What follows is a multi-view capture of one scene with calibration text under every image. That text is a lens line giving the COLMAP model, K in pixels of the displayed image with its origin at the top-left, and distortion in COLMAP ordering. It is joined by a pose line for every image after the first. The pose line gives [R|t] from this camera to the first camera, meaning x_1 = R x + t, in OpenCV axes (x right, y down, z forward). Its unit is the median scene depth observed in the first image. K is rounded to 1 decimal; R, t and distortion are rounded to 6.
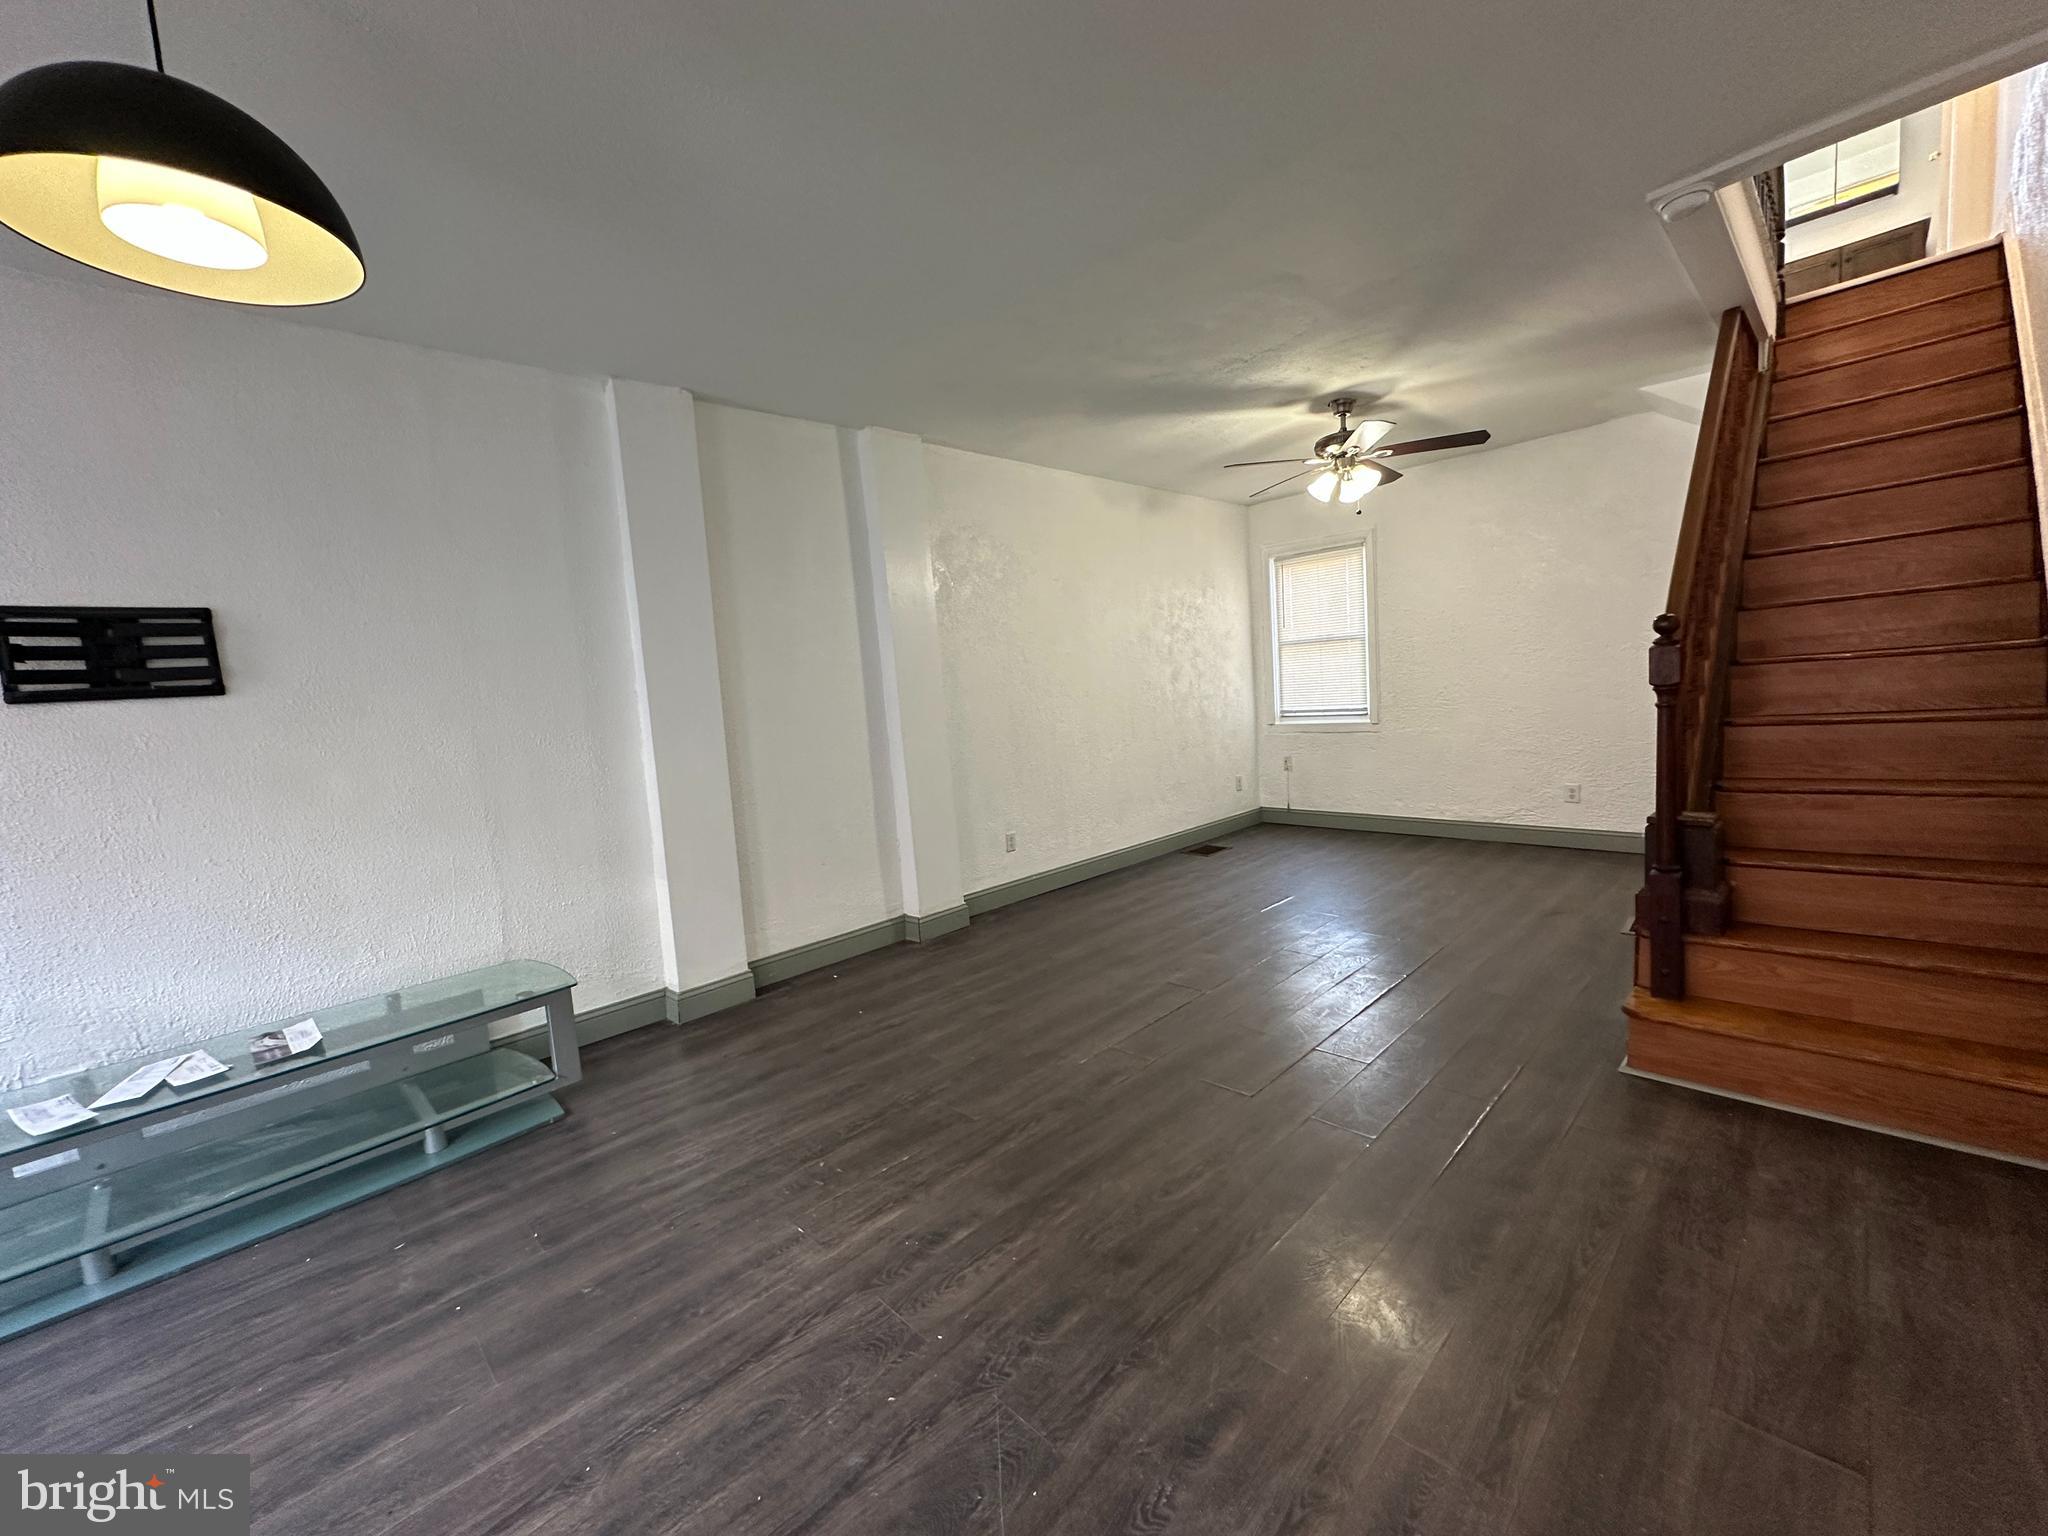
lens RADIAL K [[815.6, 0, 1024.0], [0, 815.6, 768.0], [0, 0, 1]] dist [0.000190, 0.000230]
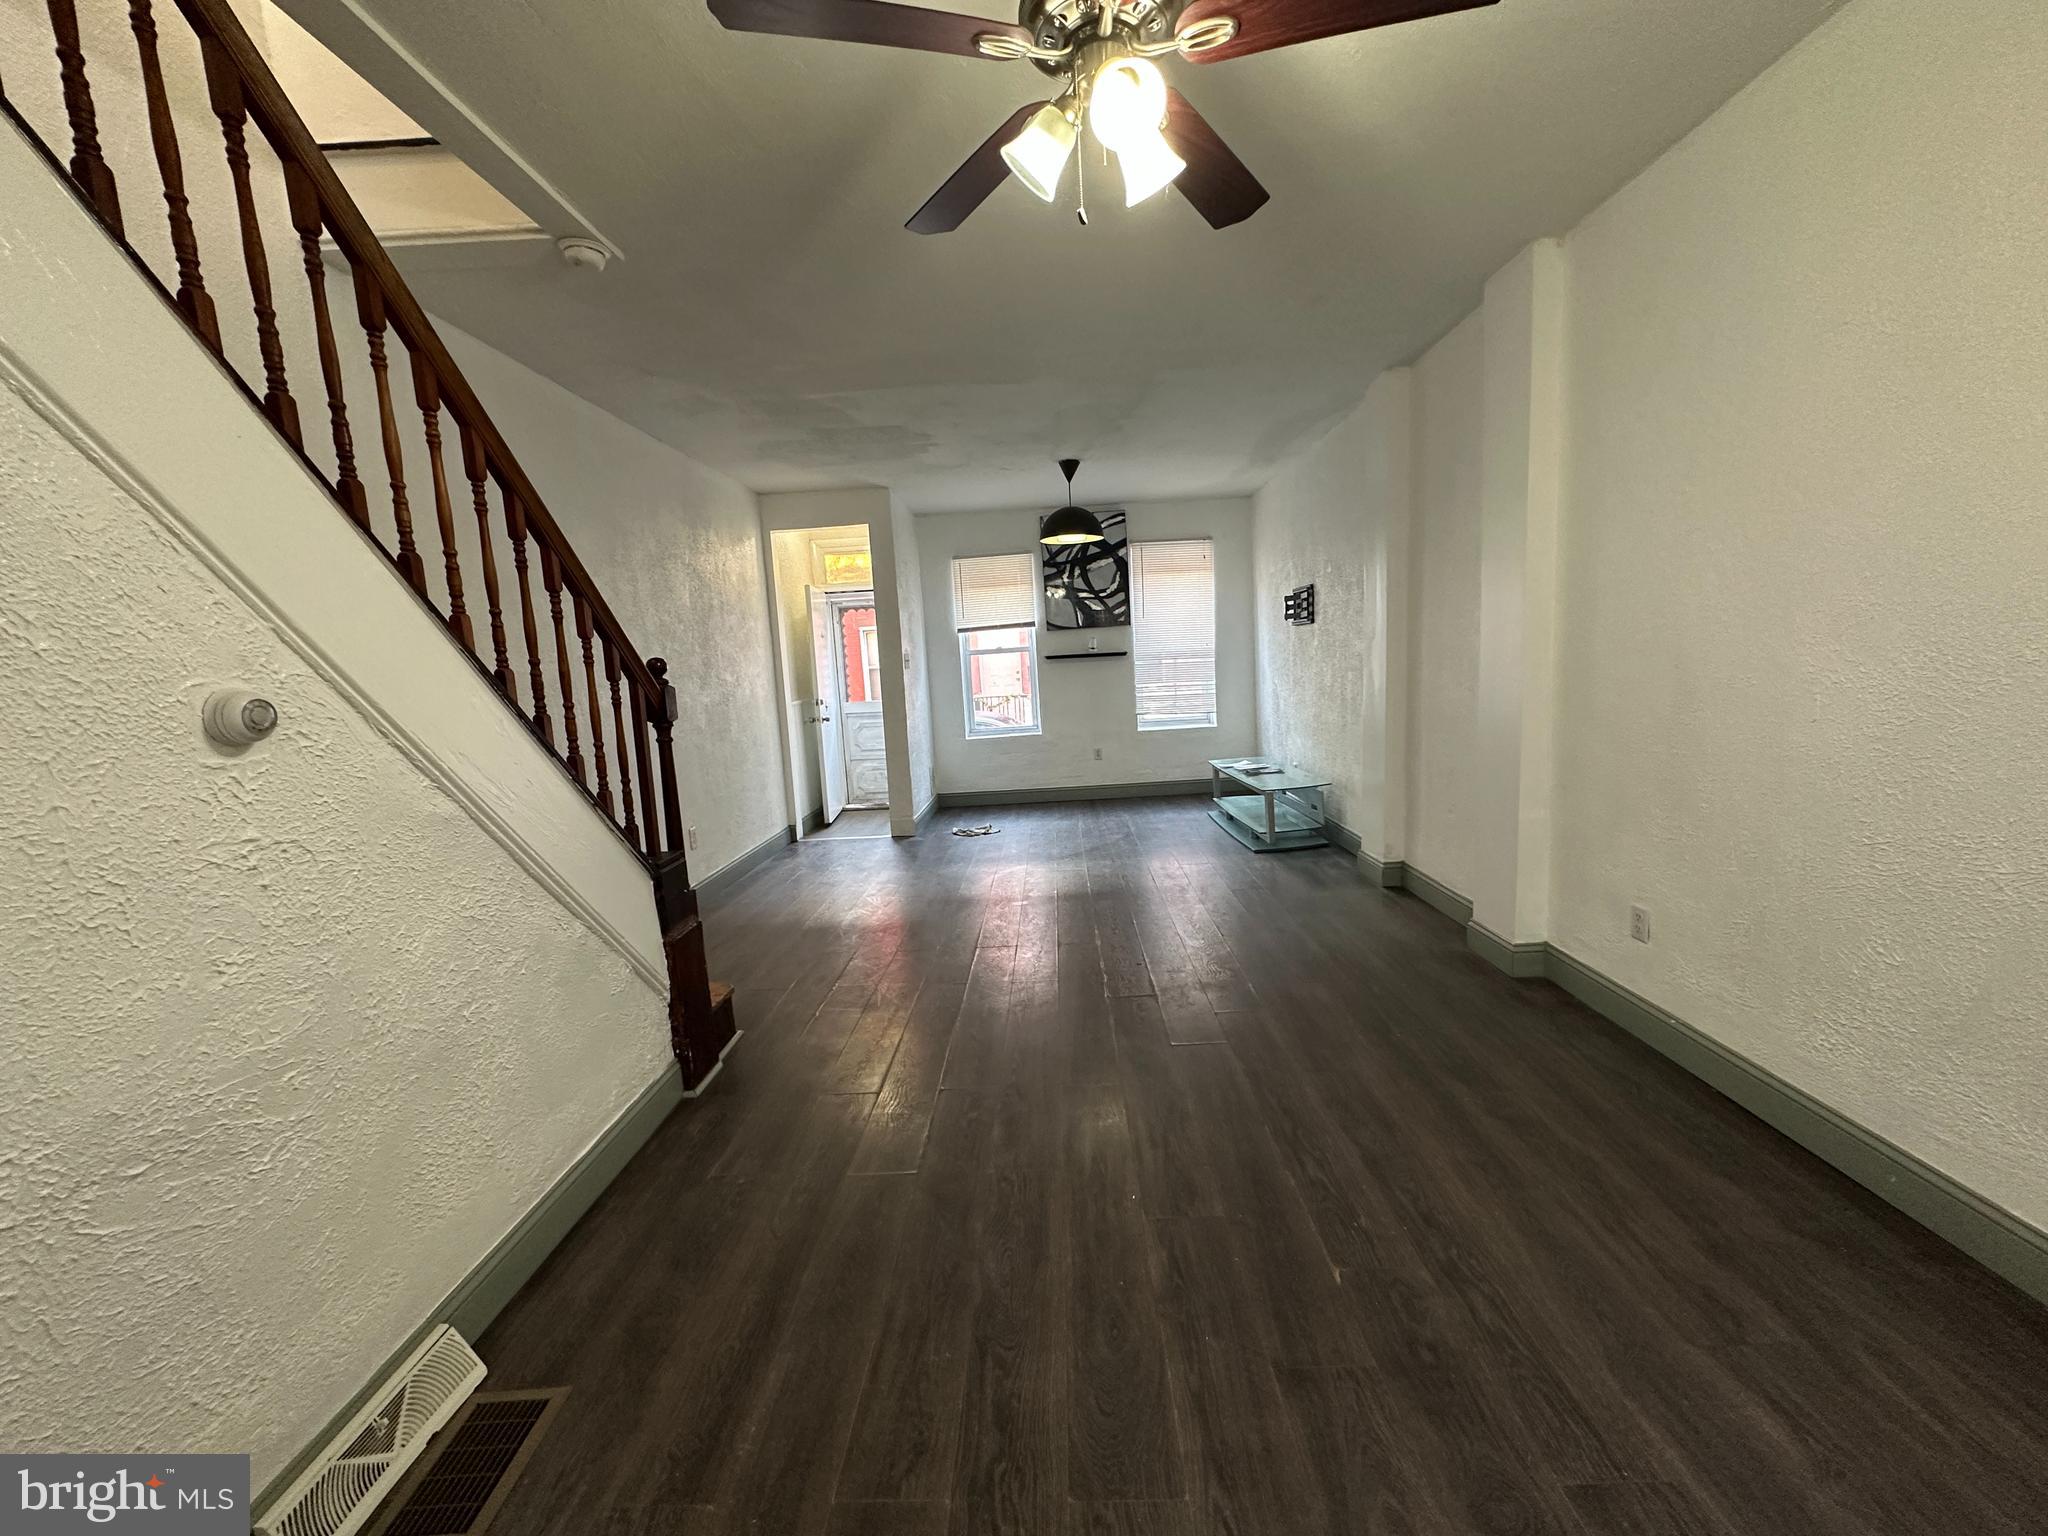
lens RADIAL K [[815.6, 0, 1024.0], [0, 815.6, 768.0], [0, 0, 1]] dist [0.000190, 0.000230]
pose [[-0.720869, 0.200934, -0.663305, 0.863939], [0.034428, 0.966251, 0.255290, -0.222087], [0.692216, 0.161194, -0.703458, 1.546981]]
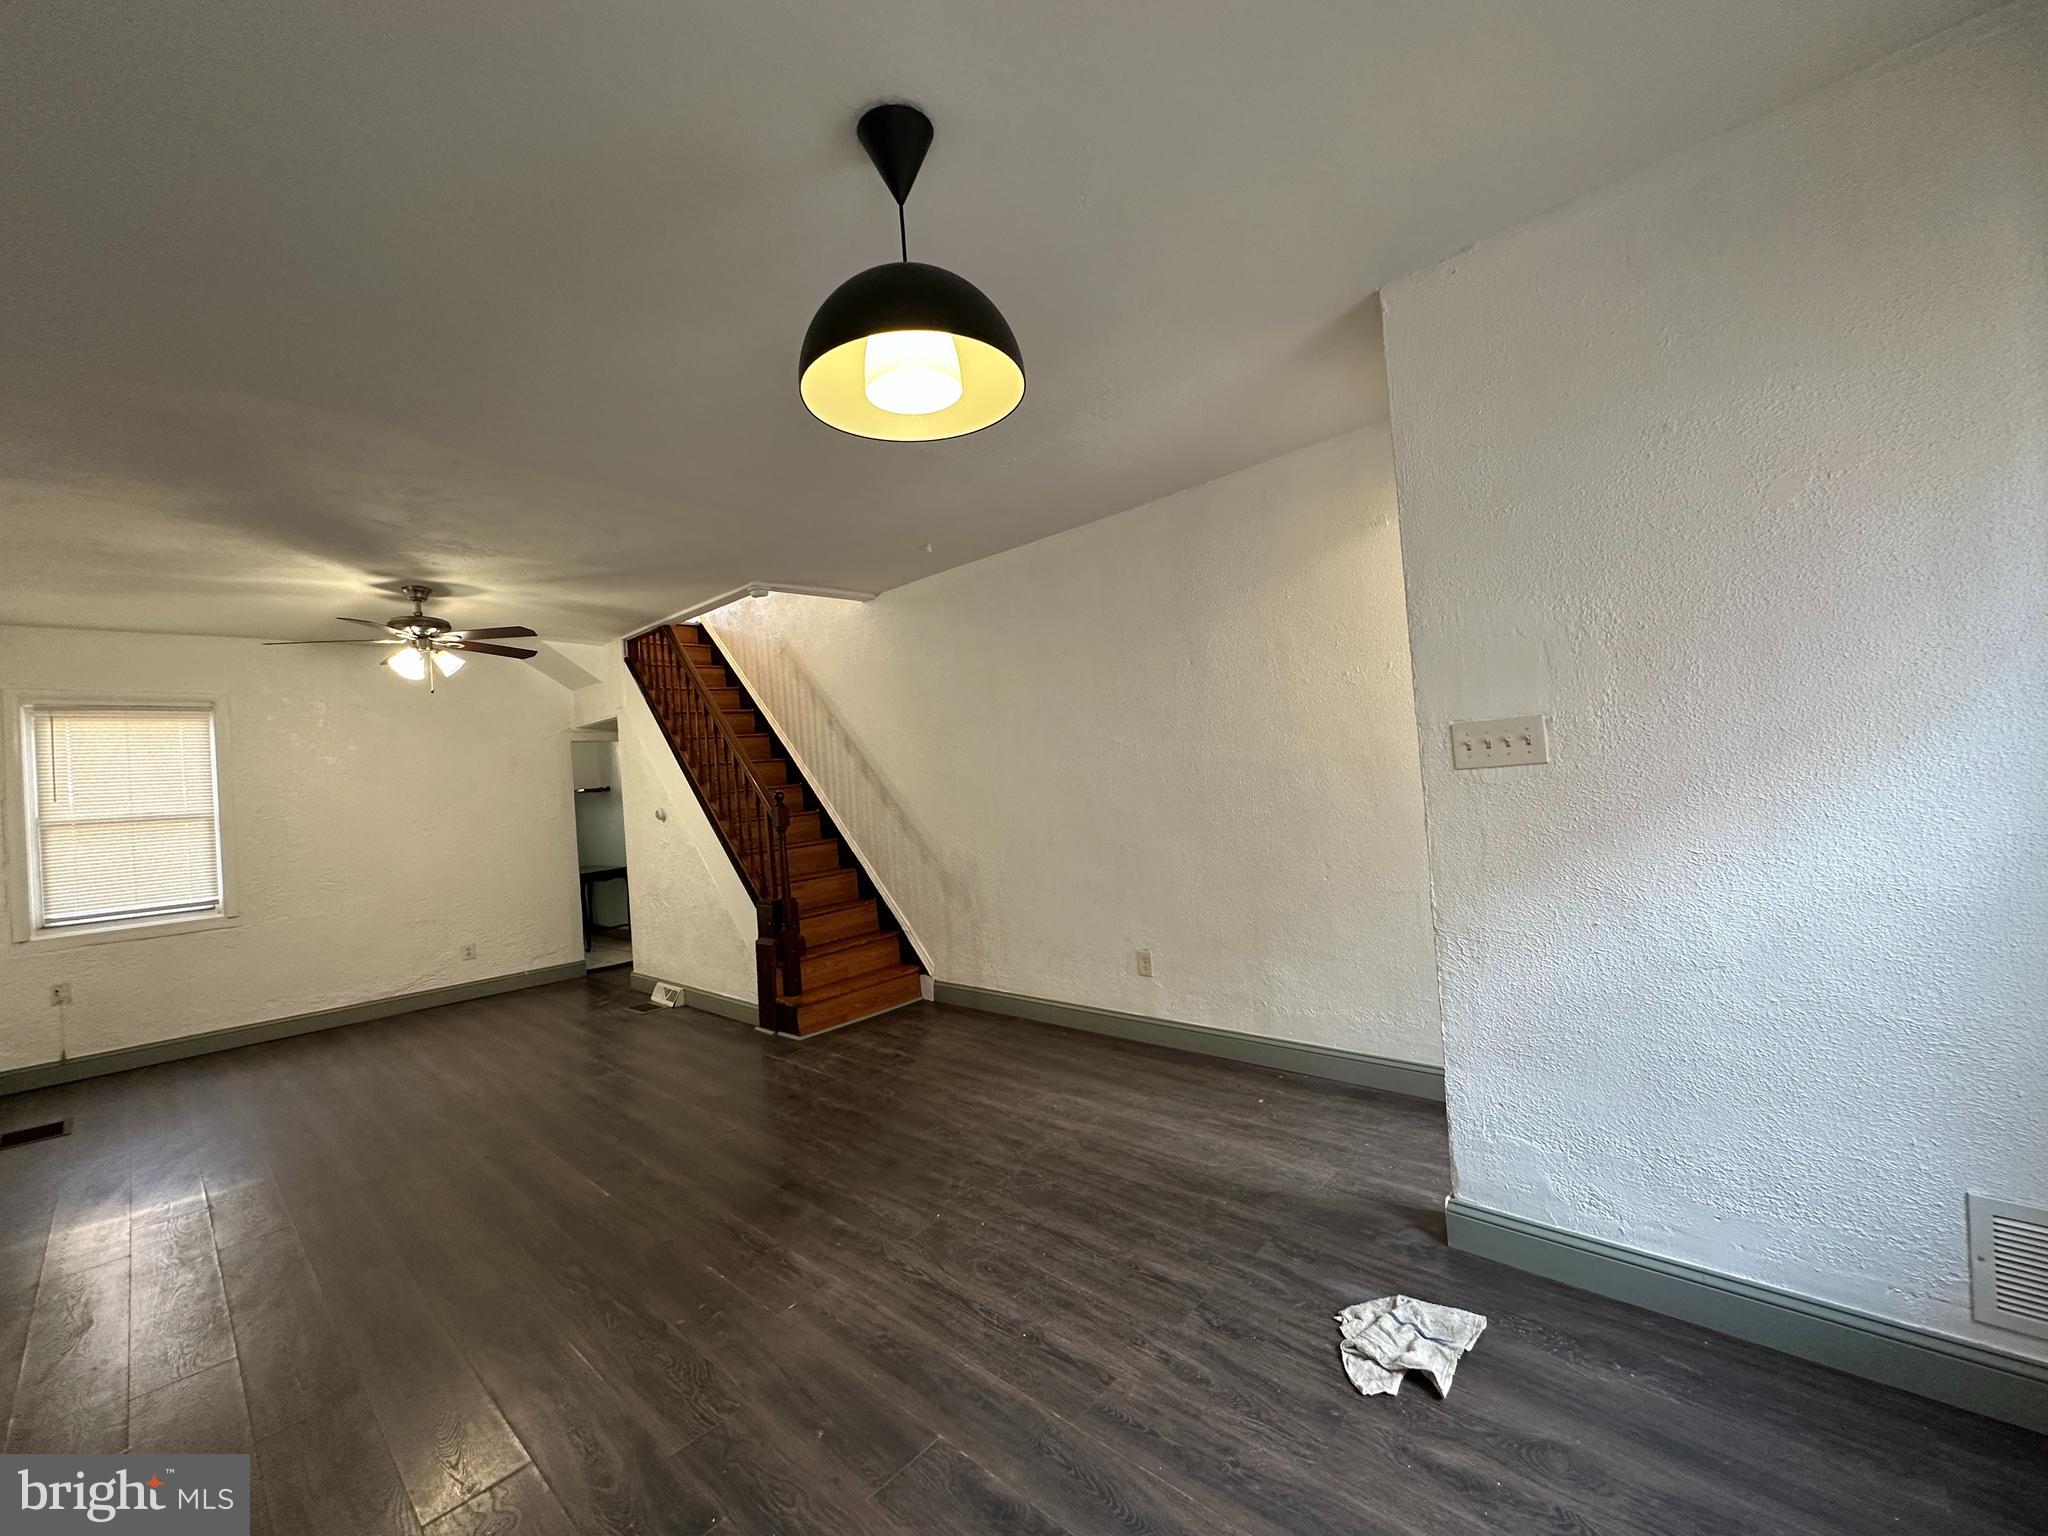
lens RADIAL K [[816.0, 0, 1024.0], [0, 816.0, 768.0], [0, 0, 1]] dist [-0.000051, 0.000197]
pose [[-0.045937, 0.087956, 0.995065, -0.843856], [0.176818, 0.981103, -0.078559, 0.010181], [-0.983171, 0.172337, -0.060621, 0.388037]]
